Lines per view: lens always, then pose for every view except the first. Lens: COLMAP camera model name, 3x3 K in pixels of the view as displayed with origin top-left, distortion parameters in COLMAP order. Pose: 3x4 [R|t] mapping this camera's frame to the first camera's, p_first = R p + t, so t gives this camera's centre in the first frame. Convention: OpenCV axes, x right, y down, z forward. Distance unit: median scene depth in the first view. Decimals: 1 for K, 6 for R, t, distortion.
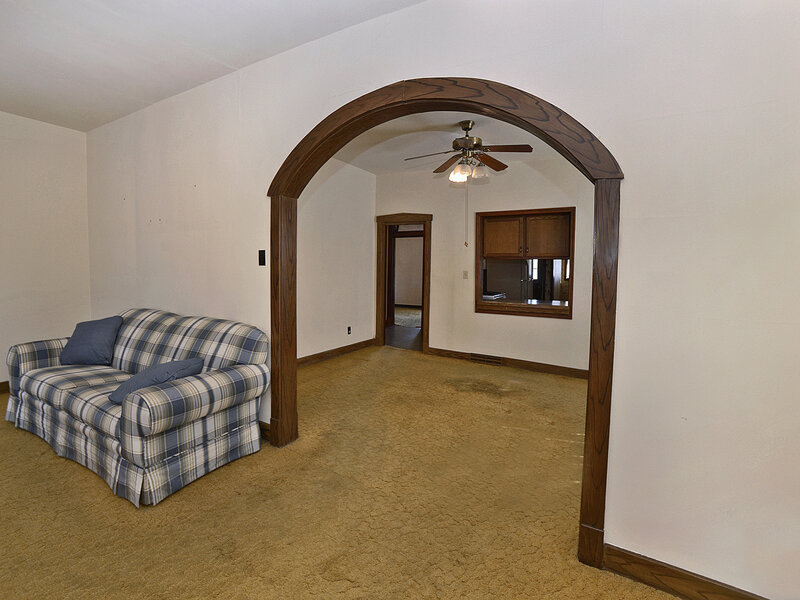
lens RADIAL K [[354.2, 0, 400.0], [0, 354.2, 300.0], [0, 0, 1]] dist [-0.001536, 0.000373]
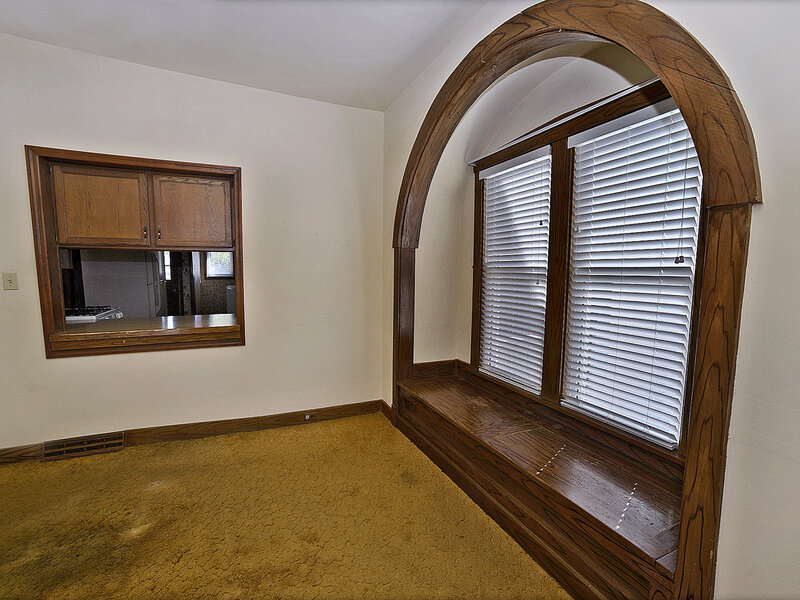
lens RADIAL K [[354.2, 0, 400.0], [0, 354.2, 300.0], [0, 0, 1]] dist [-0.001536, 0.000373]
pose [[0.571807, -0.070193, 0.817380, 0.110793], [0.059002, 0.997272, 0.044366, -0.038170], [-0.818264, 0.022858, 0.574388, 0.362060]]
